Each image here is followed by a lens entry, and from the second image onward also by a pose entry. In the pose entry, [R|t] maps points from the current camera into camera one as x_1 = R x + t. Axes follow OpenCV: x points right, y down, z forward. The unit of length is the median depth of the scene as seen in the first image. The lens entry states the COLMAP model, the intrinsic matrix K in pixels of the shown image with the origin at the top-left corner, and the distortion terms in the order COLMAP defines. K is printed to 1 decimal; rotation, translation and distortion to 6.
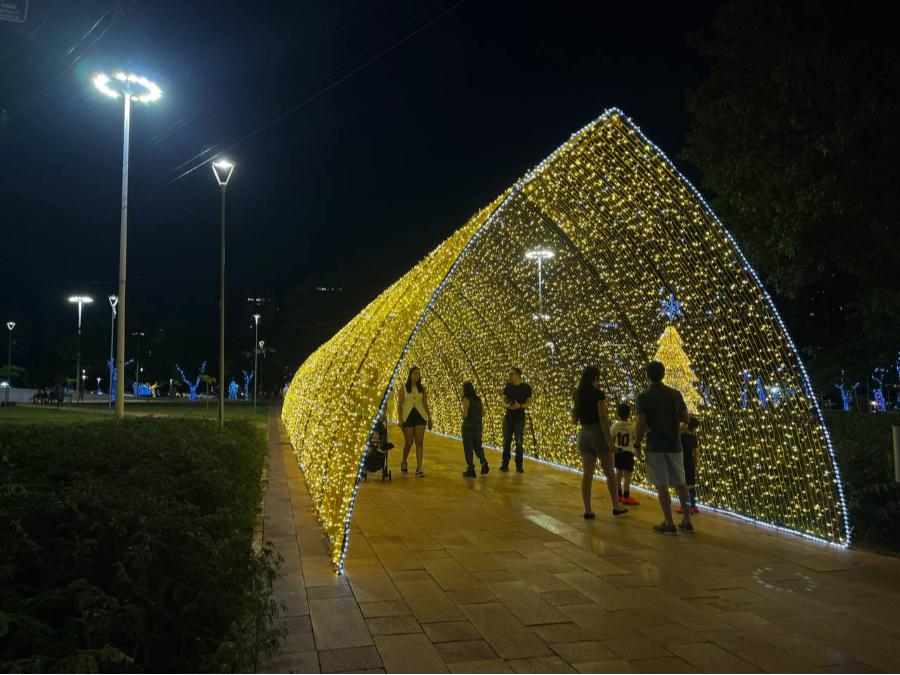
lens RADIAL K [[673.9, 0, 450.0], [0, 673.9, 337.5], [0, 0, 1]] dist [0.091229, -0.111216]
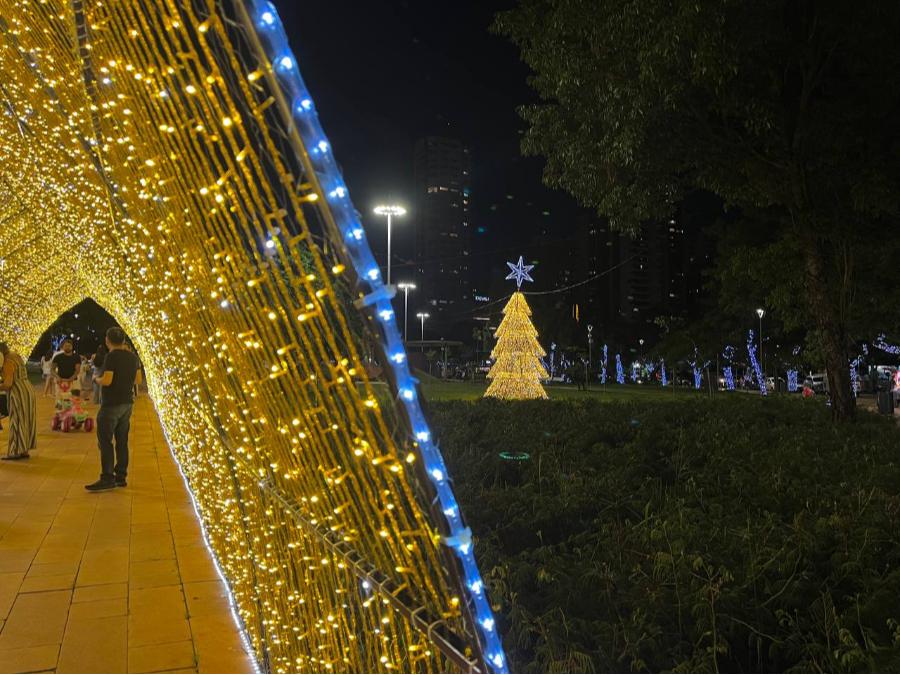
lens RADIAL K [[673.9, 0, 450.0], [0, 673.9, 337.5], [0, 0, 1]] dist [0.091229, -0.111216]
pose [[0.984942, 0.023449, 0.171289, 0.064455], [-0.030463, 0.998797, 0.038437, 0.007332], [-0.170181, -0.043076, 0.984471, 0.111547]]
